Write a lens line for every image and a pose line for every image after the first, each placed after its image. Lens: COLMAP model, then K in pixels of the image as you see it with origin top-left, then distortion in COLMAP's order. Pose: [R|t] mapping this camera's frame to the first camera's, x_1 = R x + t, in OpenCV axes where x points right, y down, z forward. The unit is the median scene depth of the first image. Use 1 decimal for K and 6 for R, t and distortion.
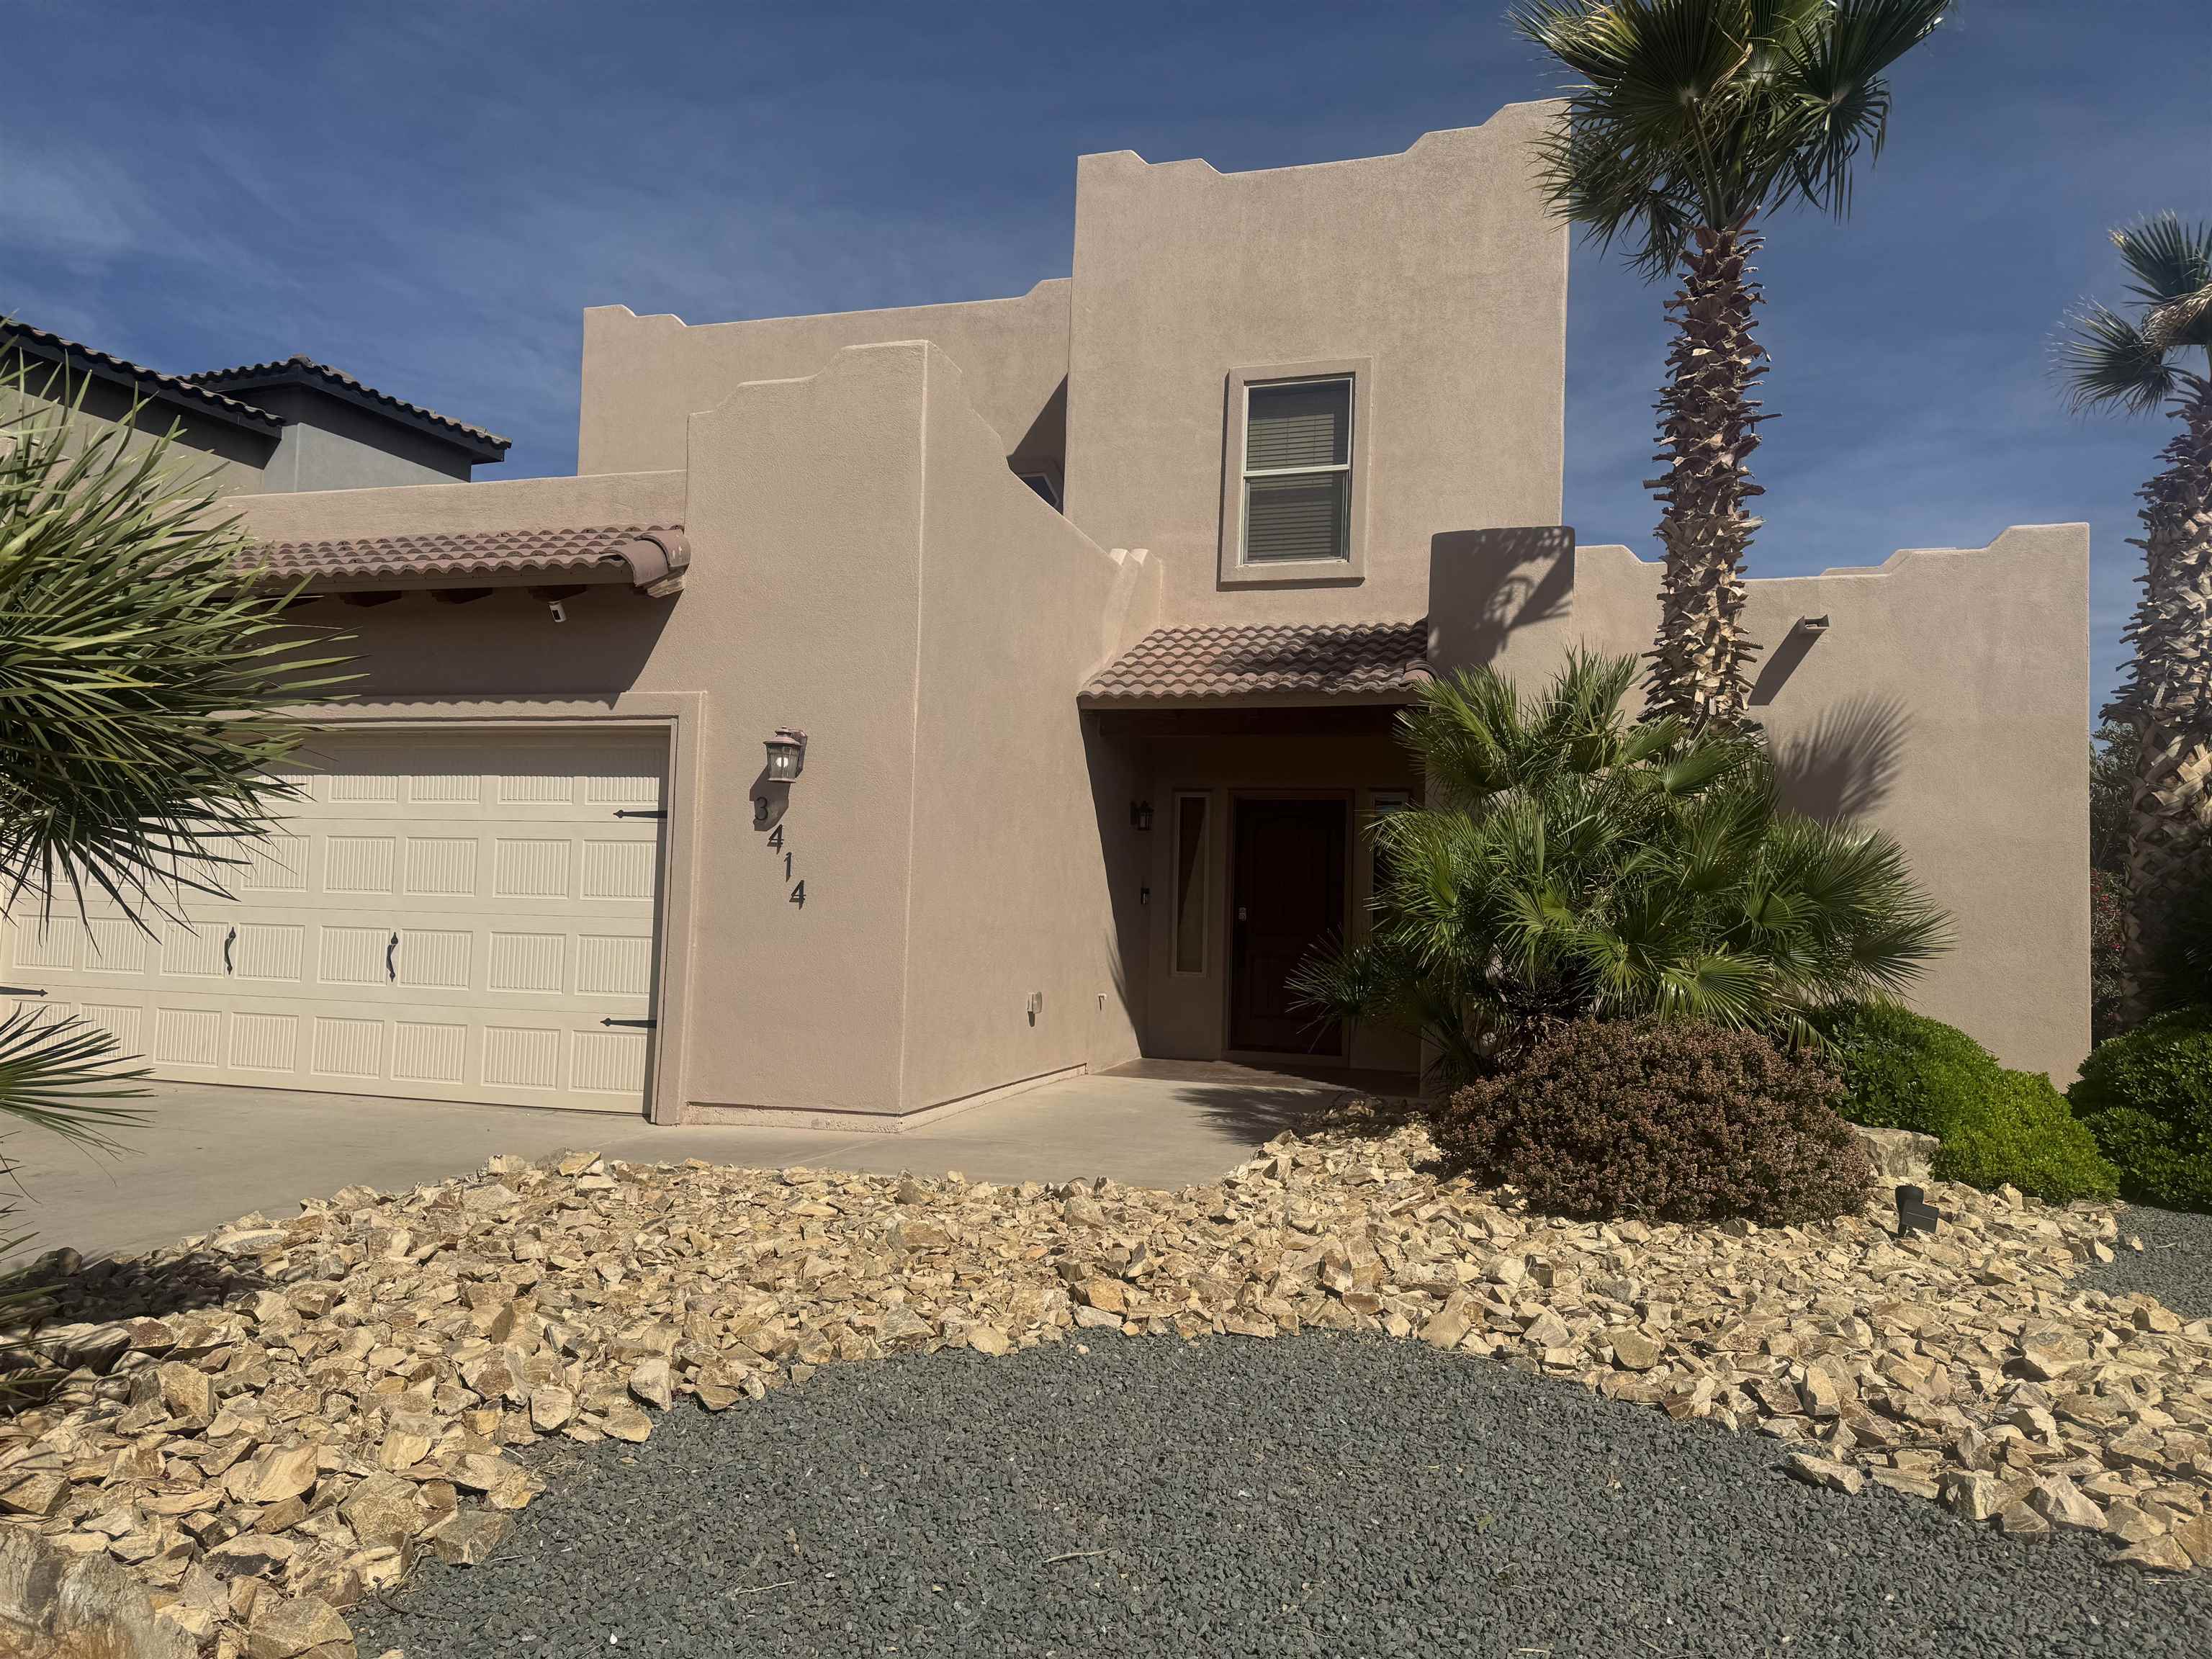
lens RADIAL K [[1502.7, 0, 1106.0], [0, 1502.7, 829.5], [0, 0, 1]] dist [0.116640, -0.147089]
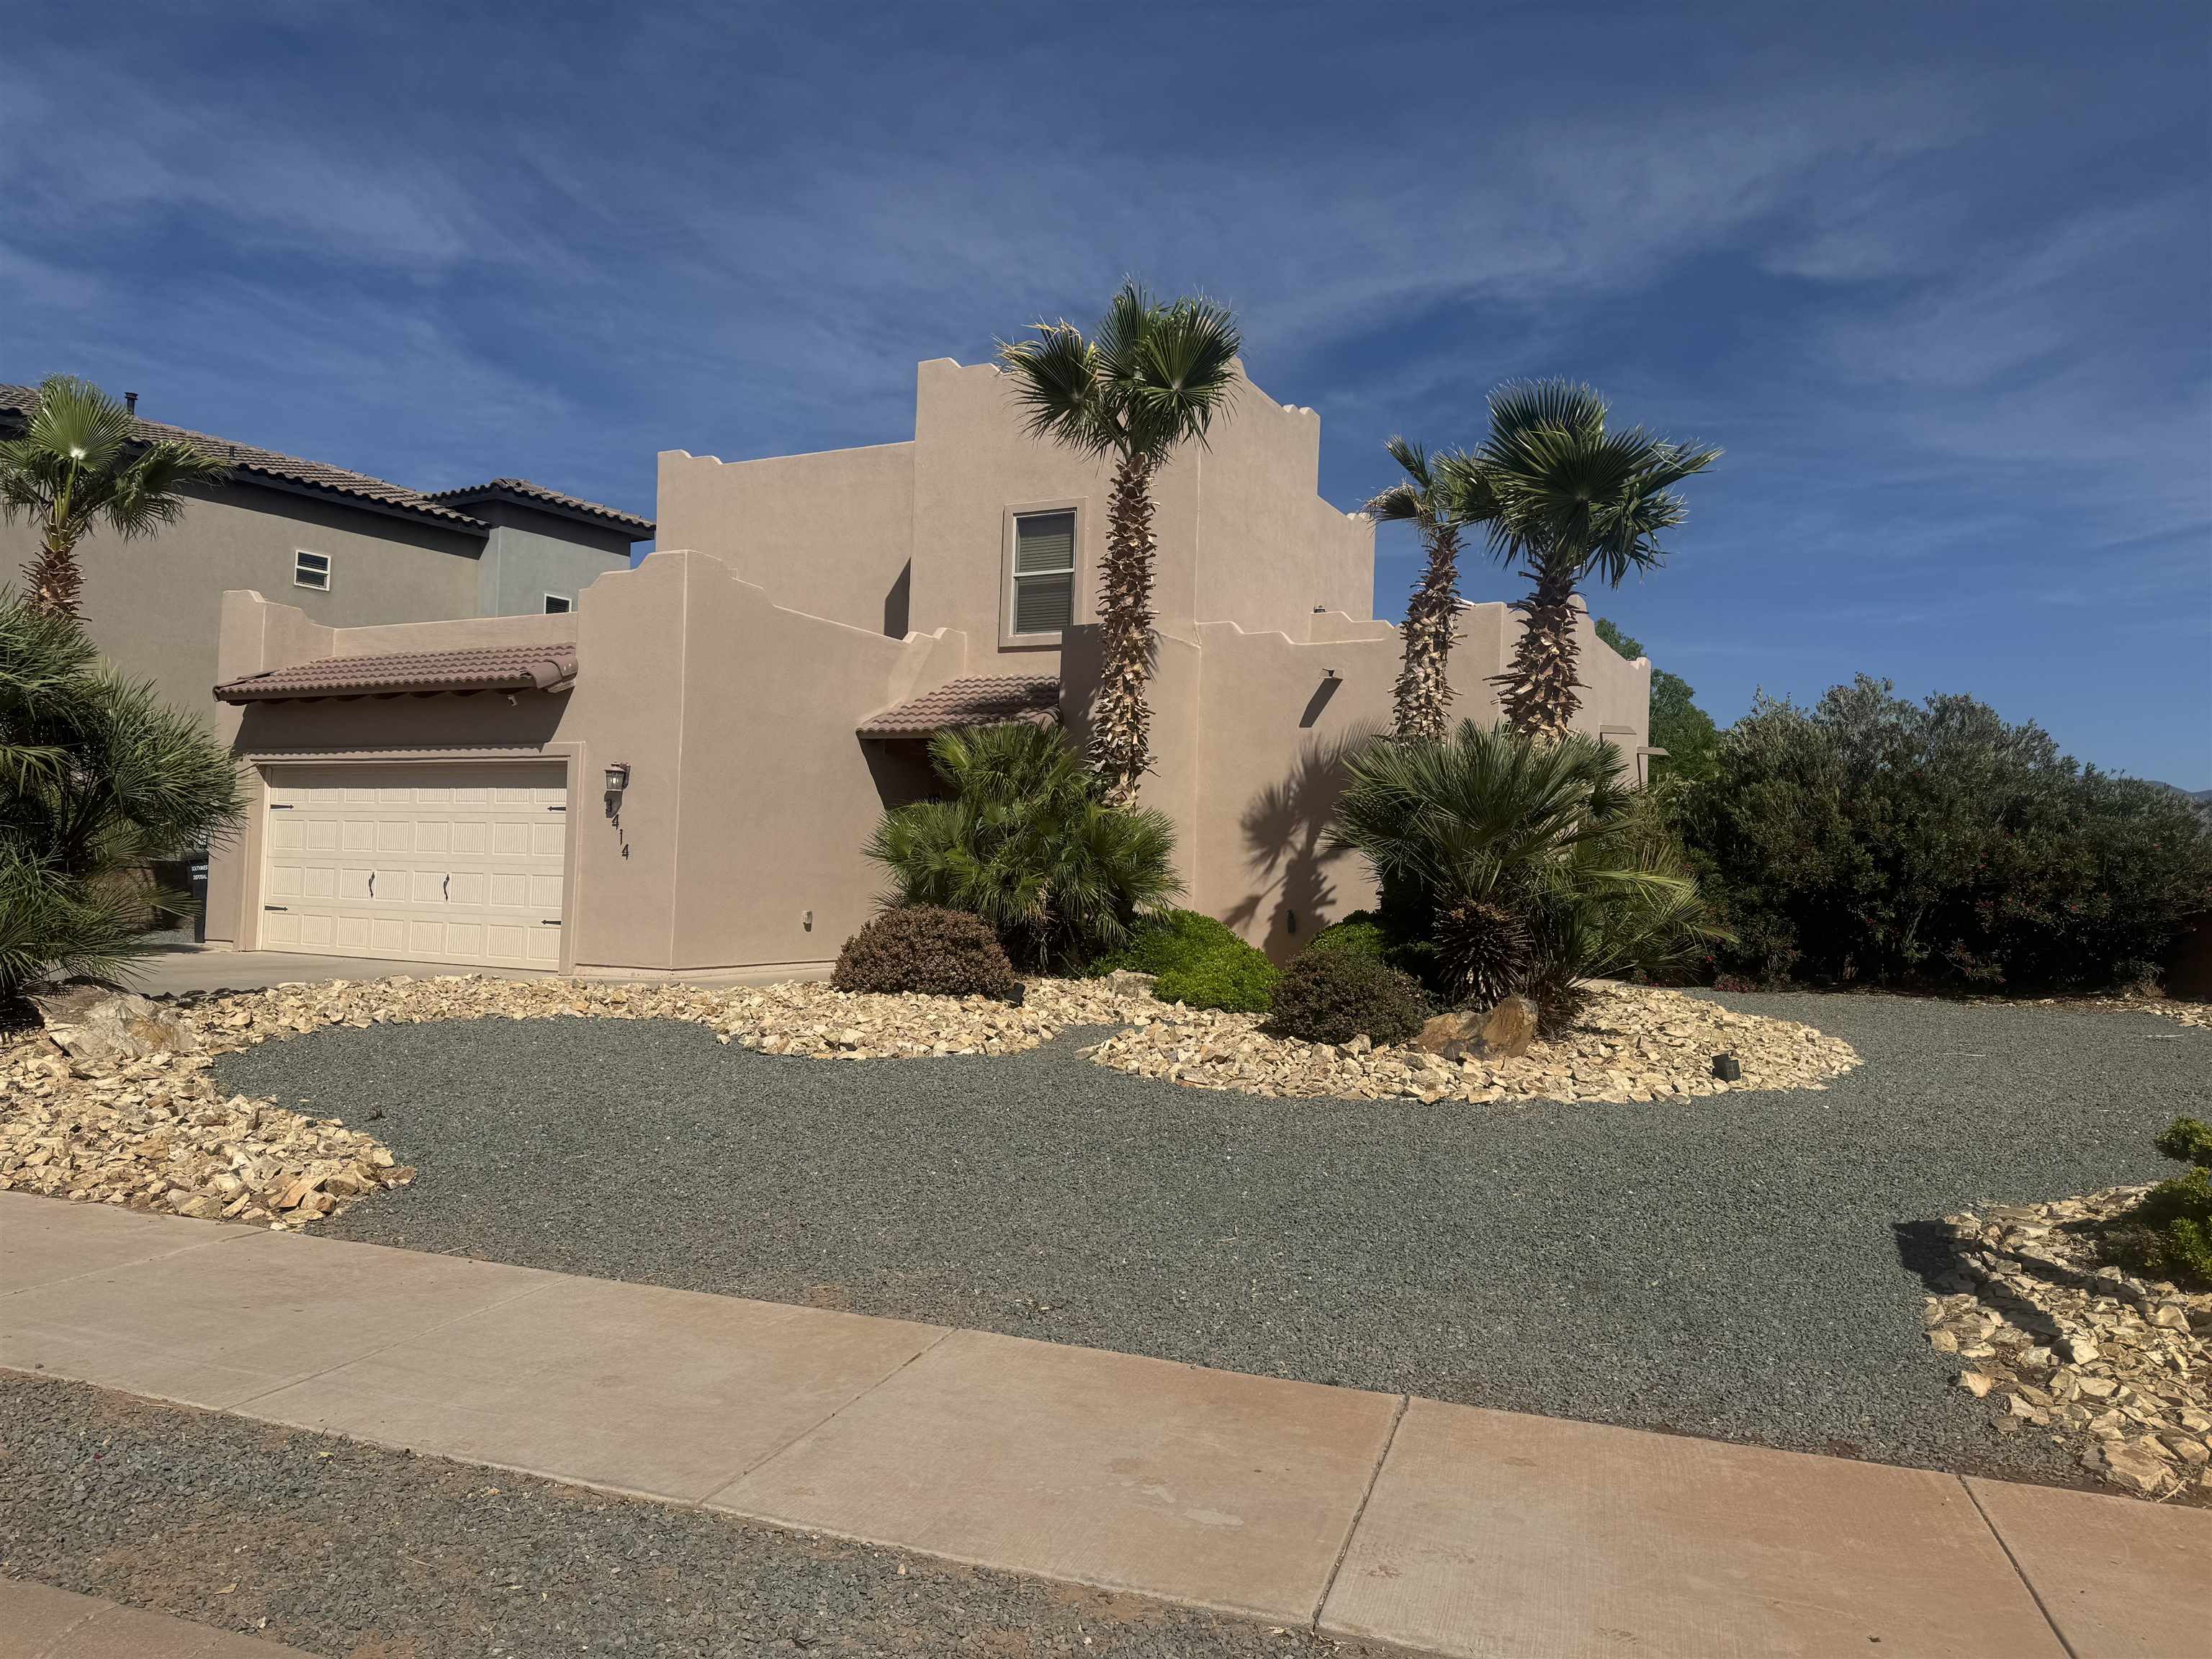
lens RADIAL K [[1502.7, 0, 1106.0], [0, 1502.7, 829.5], [0, 0, 1]] dist [0.116640, -0.147089]
pose [[0.982369, -0.005797, -0.186865, 0.535441], [0.008977, 0.999829, 0.016175, -0.006932], [0.186739, -0.017568, 0.982253, -0.532249]]
